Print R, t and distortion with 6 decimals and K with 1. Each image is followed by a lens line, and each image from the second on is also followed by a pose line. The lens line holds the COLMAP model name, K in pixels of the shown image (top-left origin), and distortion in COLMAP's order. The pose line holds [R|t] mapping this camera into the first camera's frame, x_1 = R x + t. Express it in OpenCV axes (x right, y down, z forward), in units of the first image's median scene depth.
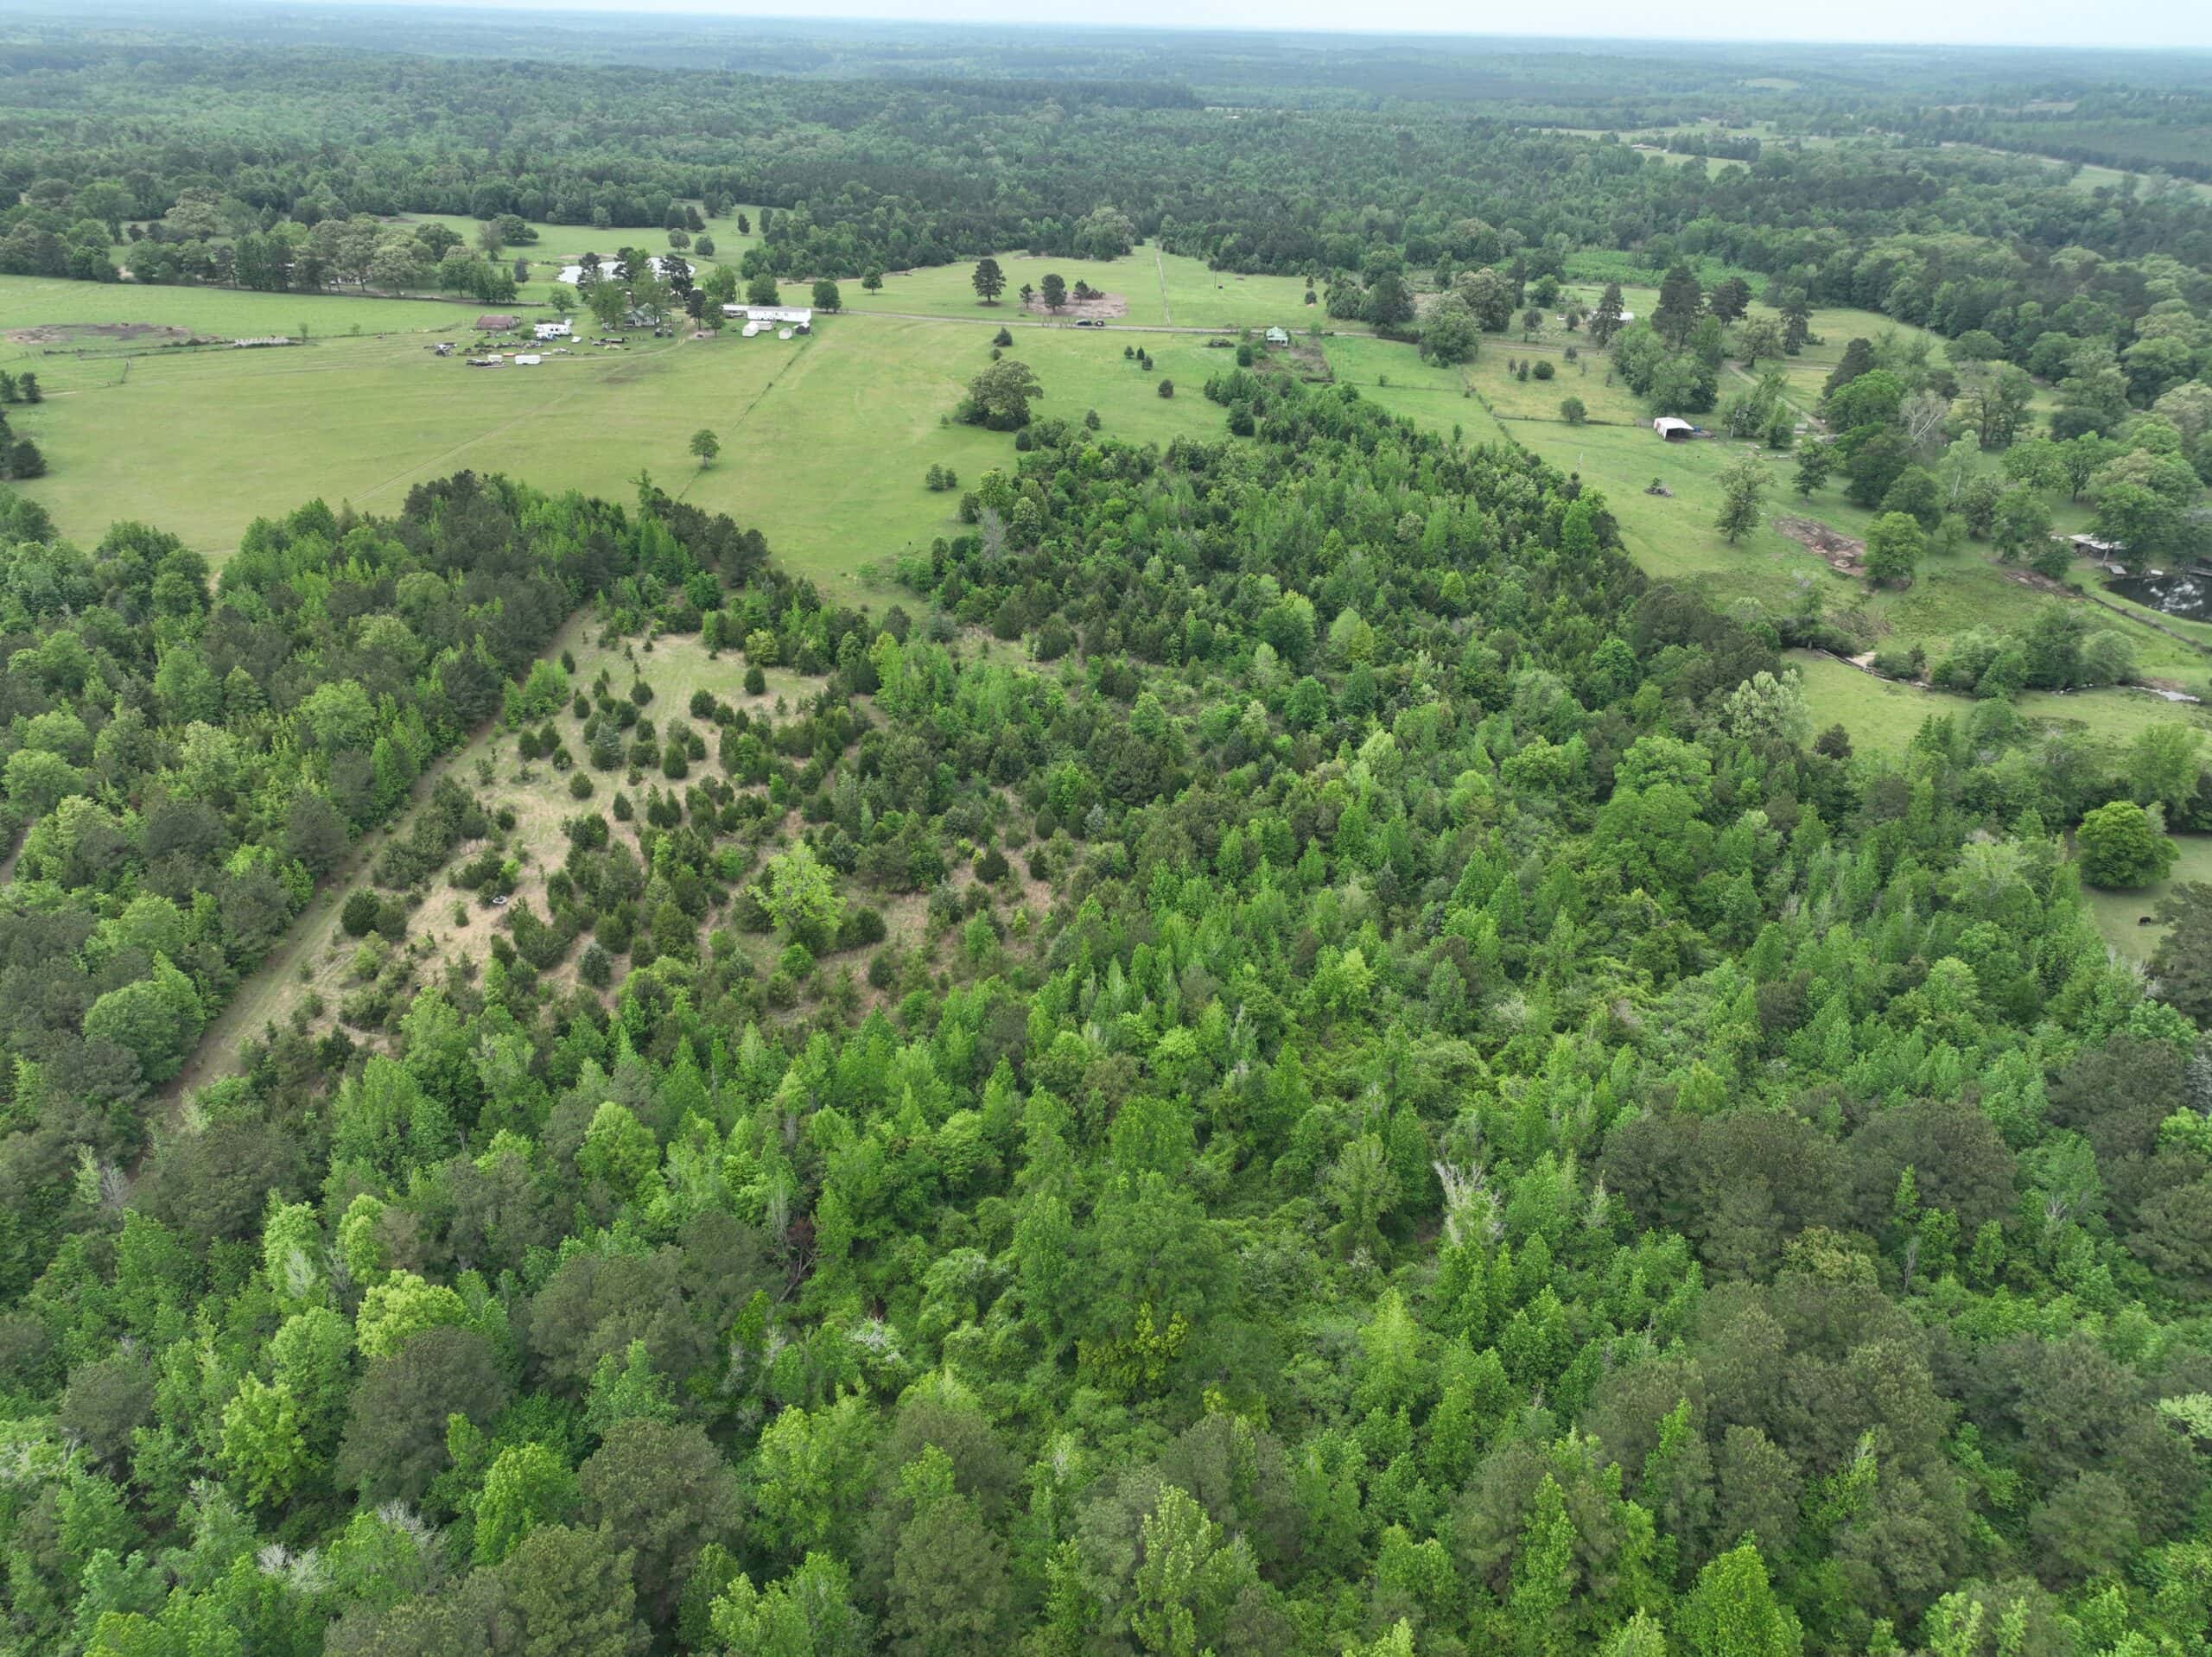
lens RADIAL K [[1563.3, 0, 1106.0], [0, 1563.3, 828.5], [0, 0, 1]] dist [0.005399, 0.005474]
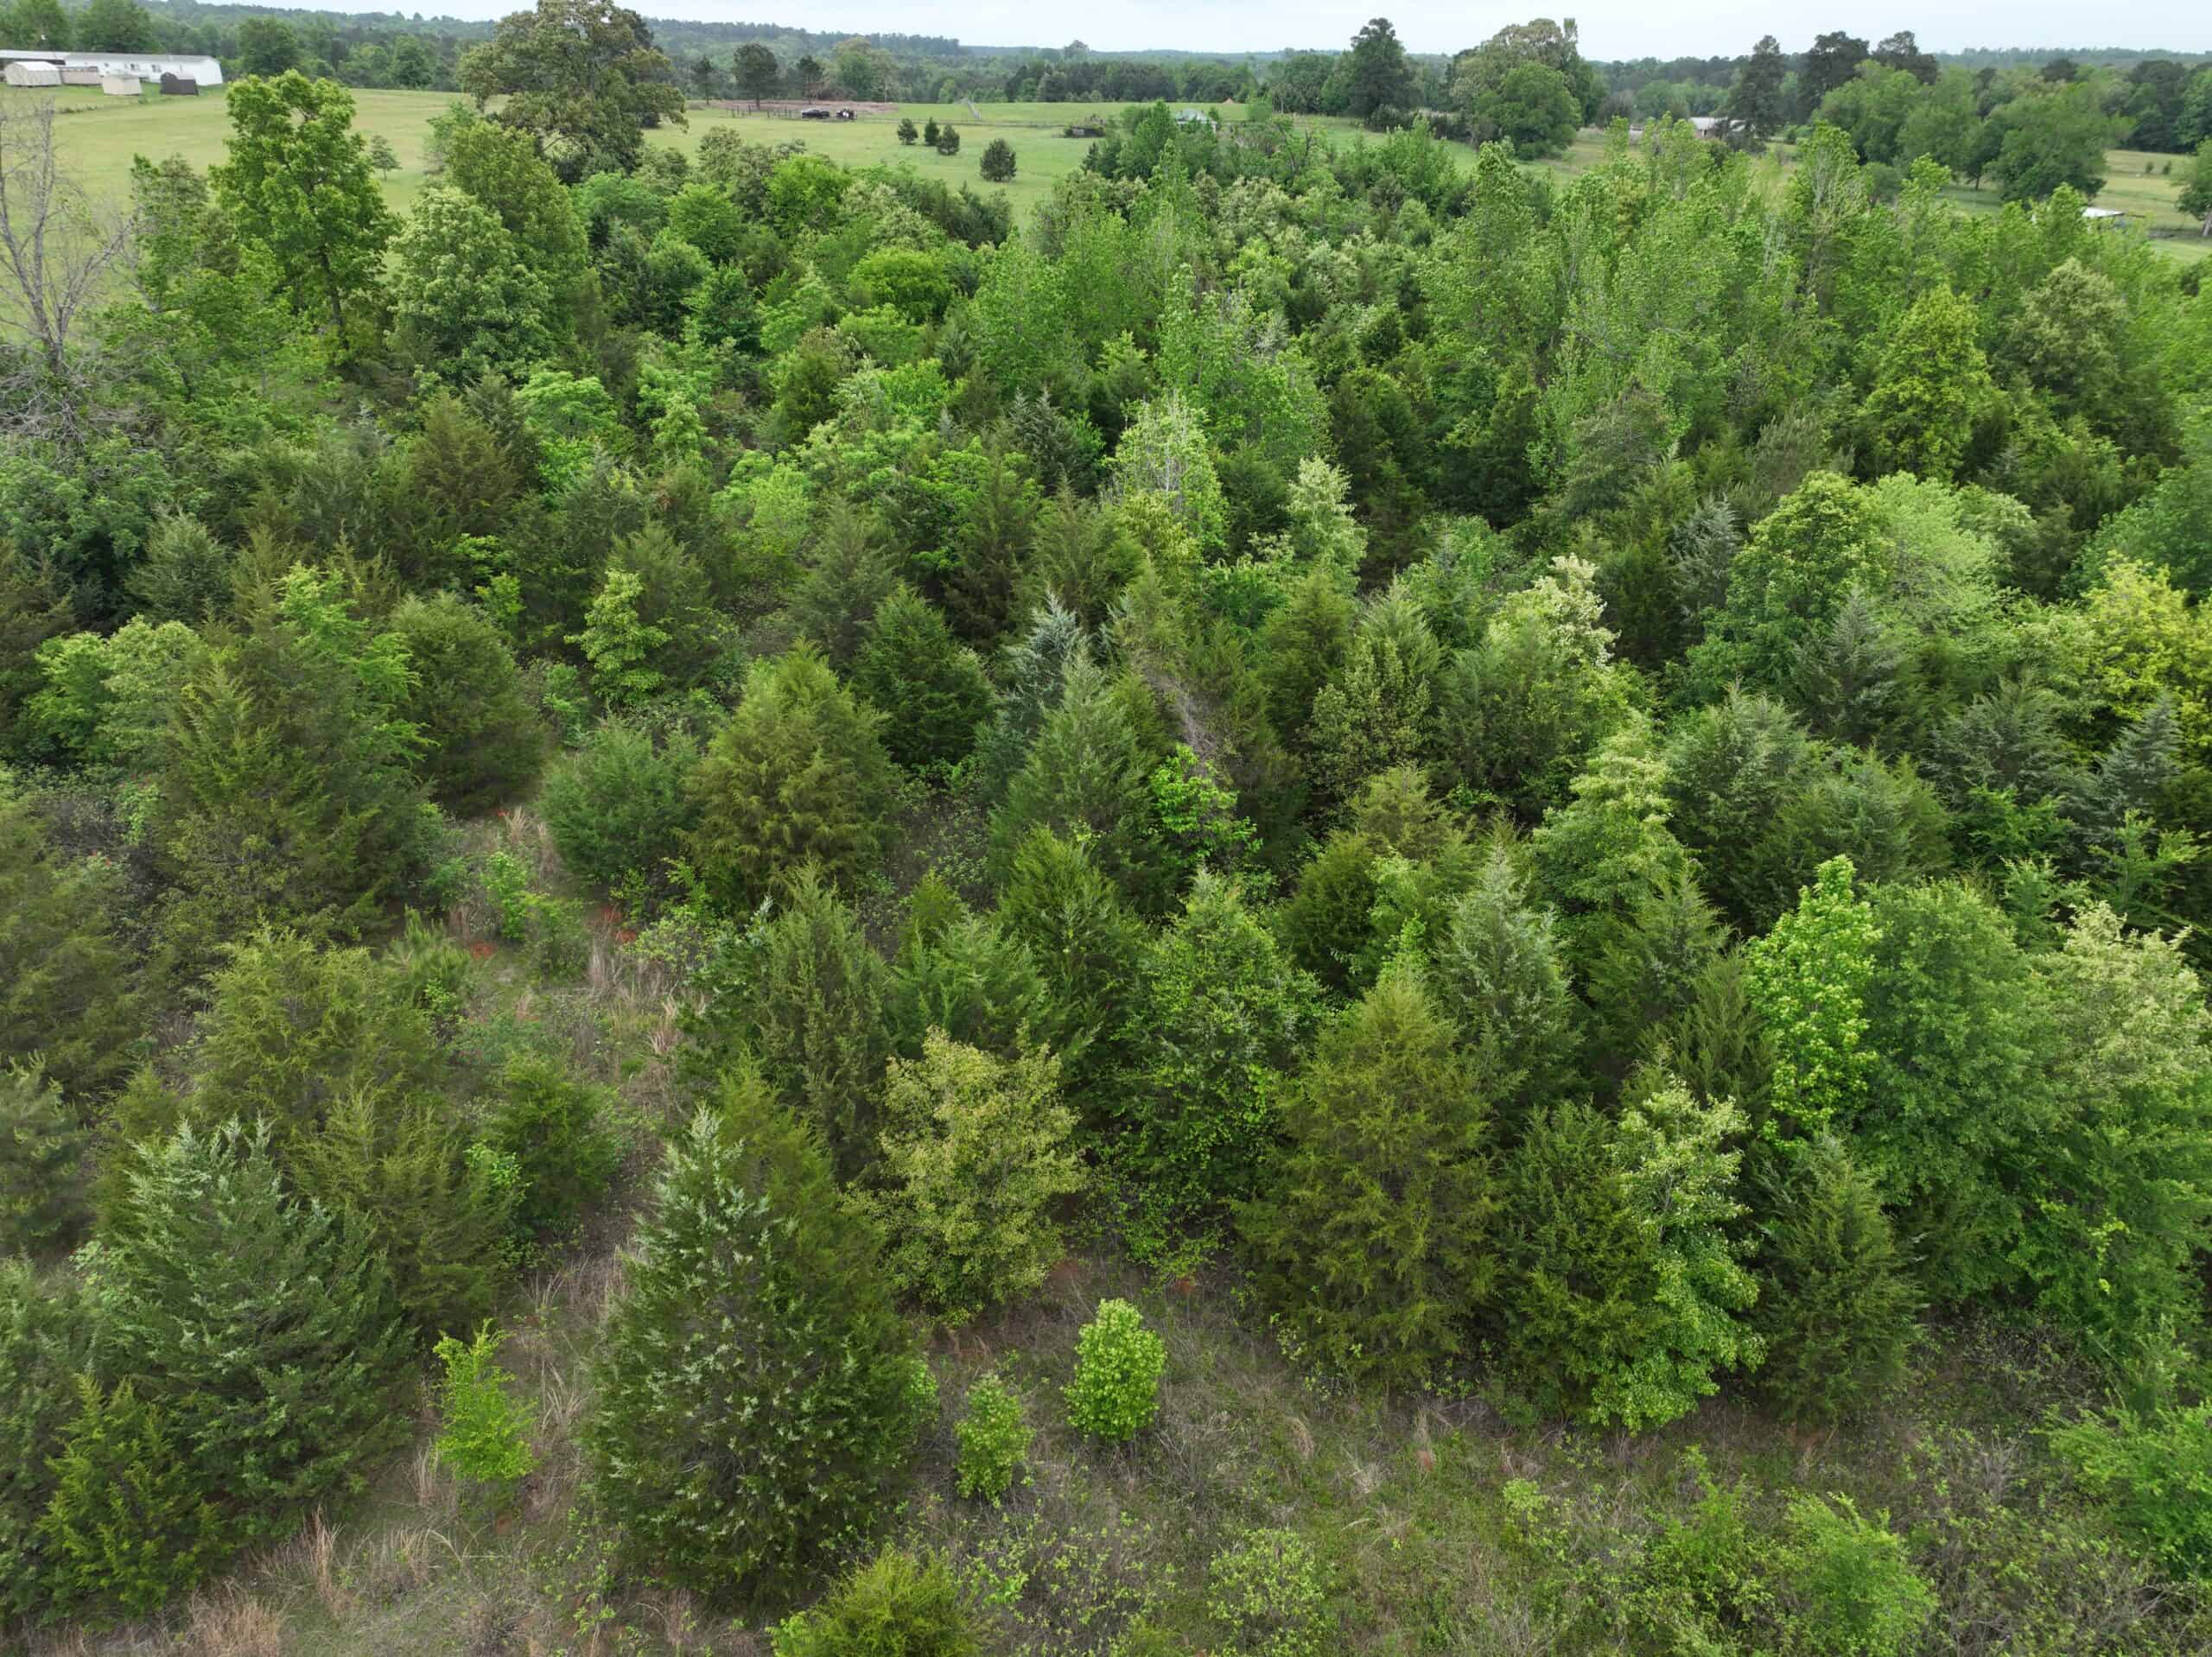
lens RADIAL K [[1563.3, 0, 1106.0], [0, 1563.3, 828.5], [0, 0, 1]] dist [0.005399, 0.005474]
pose [[0.989876, -0.076749, 0.119394, 0.001146], [0.079113, 0.996750, -0.015179, -0.067593], [-0.117841, 0.024471, 0.992731, 0.443569]]
